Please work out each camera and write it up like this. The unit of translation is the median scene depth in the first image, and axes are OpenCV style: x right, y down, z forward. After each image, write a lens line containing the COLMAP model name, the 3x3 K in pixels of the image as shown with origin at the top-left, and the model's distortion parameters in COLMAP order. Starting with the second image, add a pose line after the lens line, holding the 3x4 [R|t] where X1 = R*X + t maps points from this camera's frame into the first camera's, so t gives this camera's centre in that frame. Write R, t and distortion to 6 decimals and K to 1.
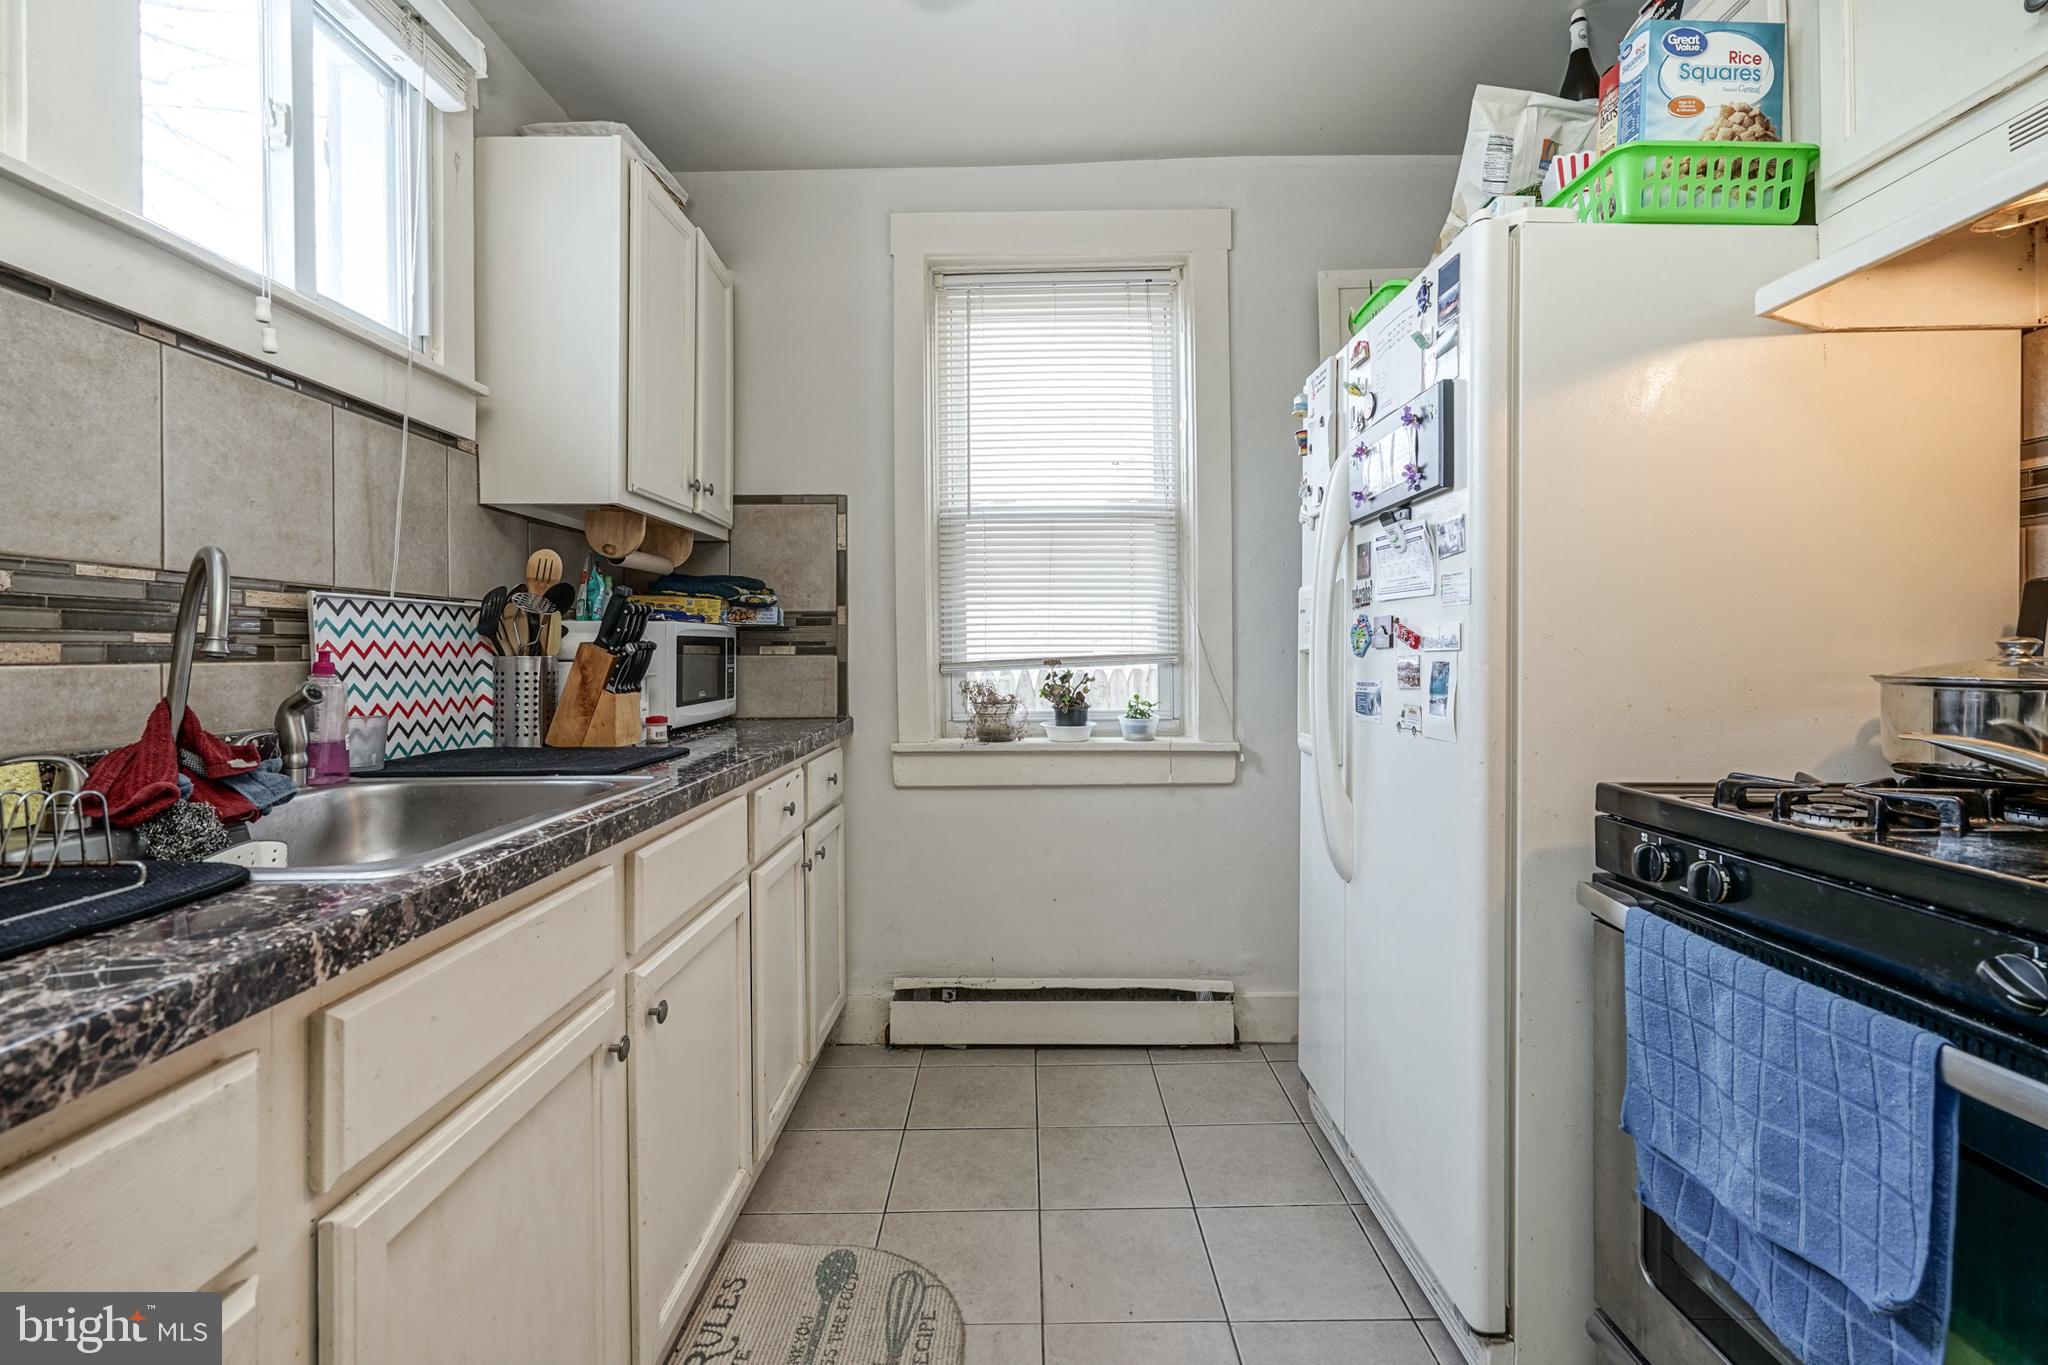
lens RADIAL K [[924.1, 0, 1018.8], [0, 924.1, 665.3], [0, 0, 1]] dist [-0.004838, 0.004154]
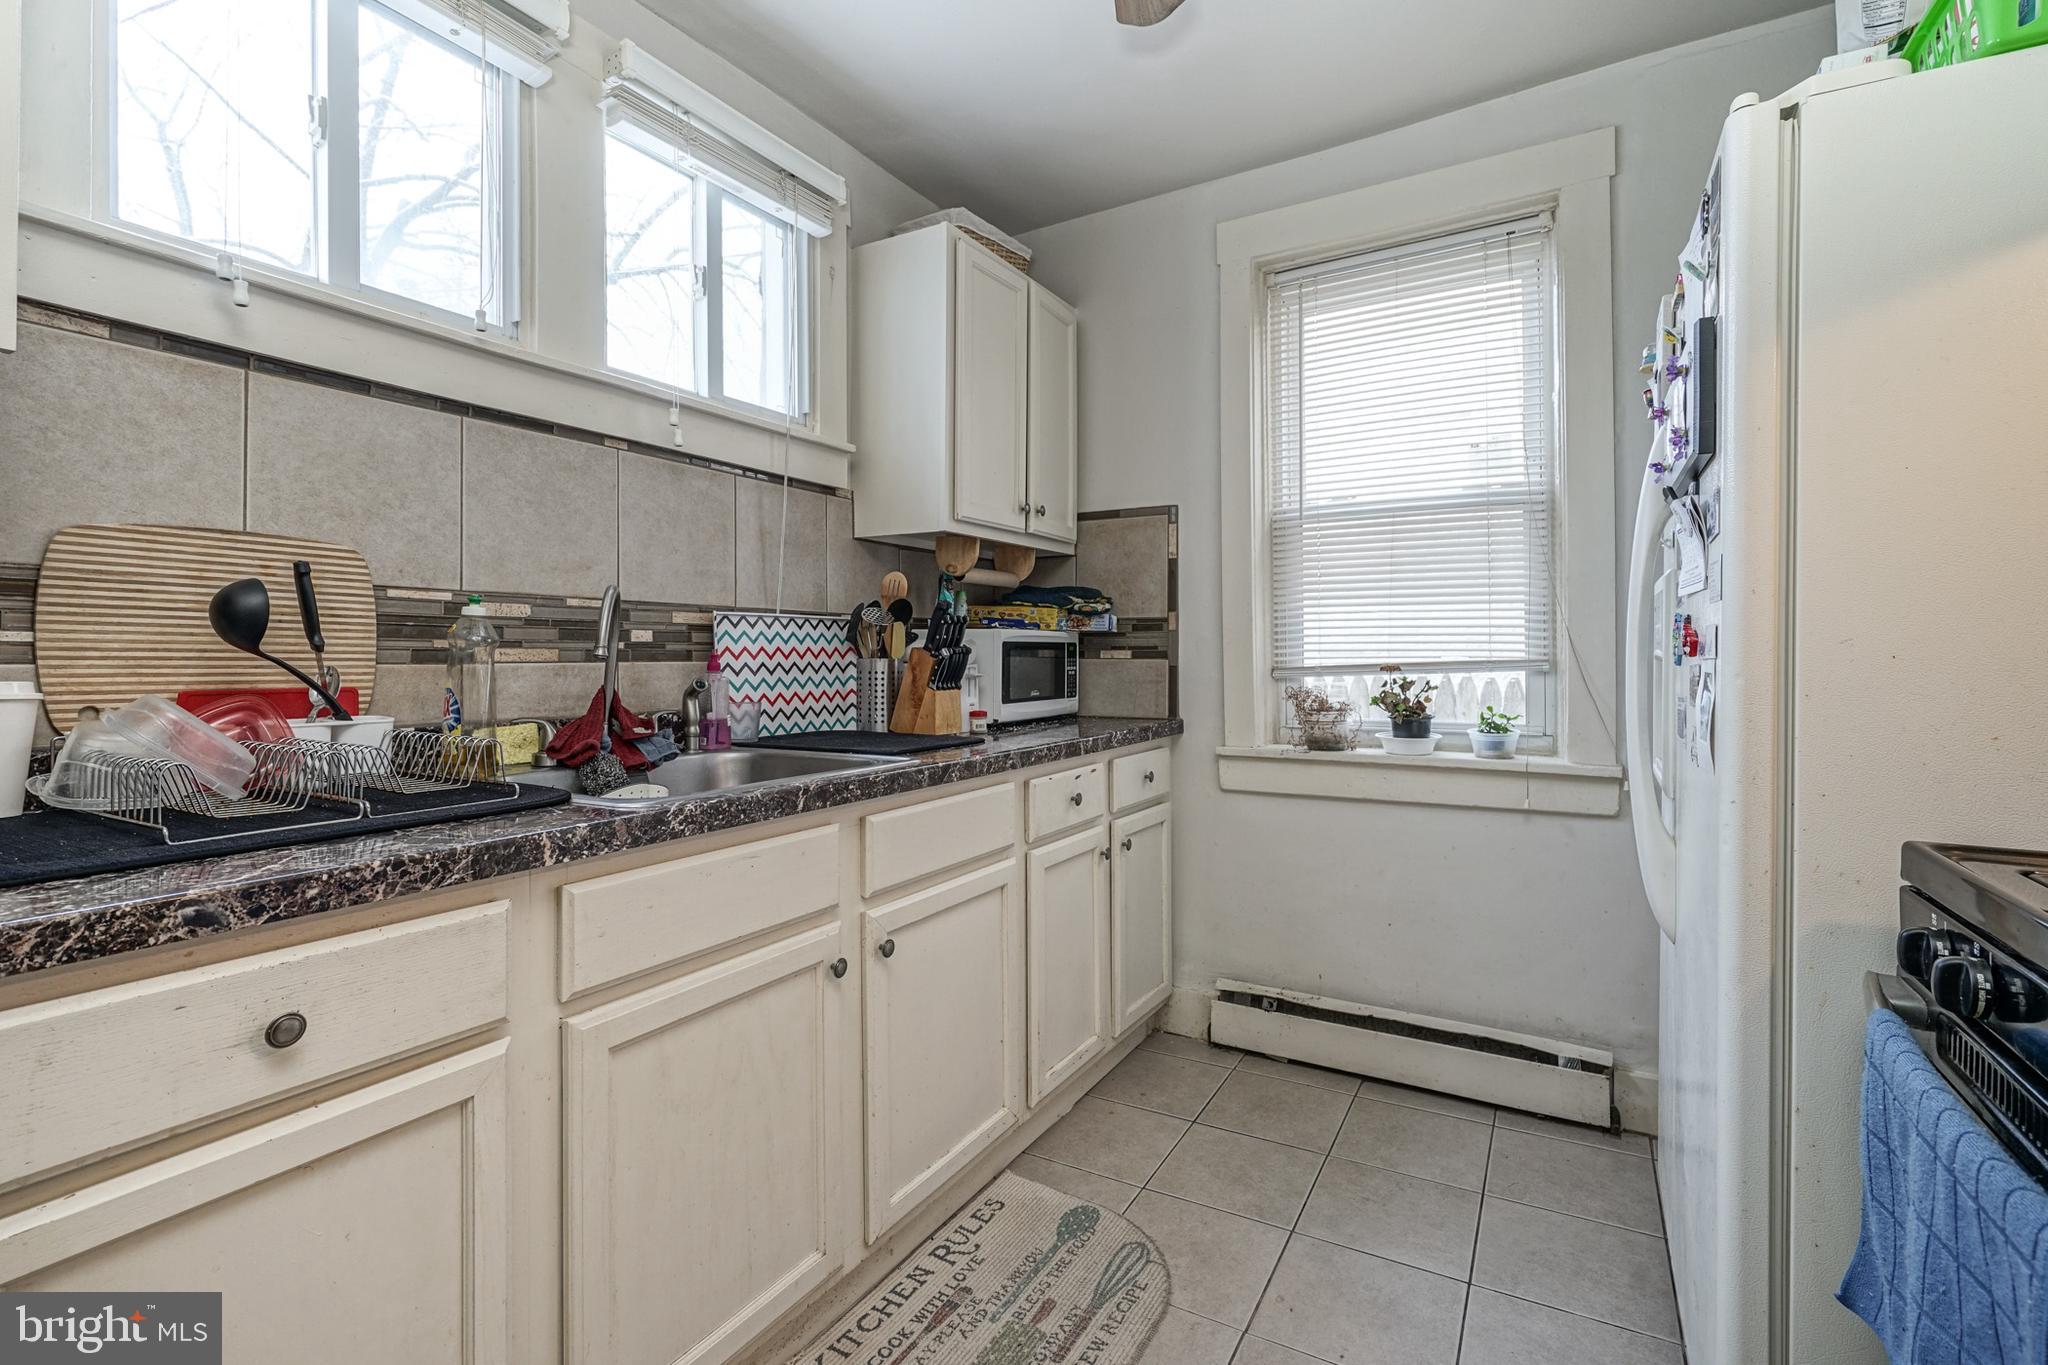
lens RADIAL K [[924.1, 0, 1006.6], [0, 924.1, 671.4], [0, 0, 1]] dist [-0.004838, 0.004154]
pose [[0.866661, 0.012854, -0.498732, 0.235728], [-0.011297, 0.999917, 0.006139, -0.002130], [0.498770, 0.000314, 0.866735, 0.006852]]
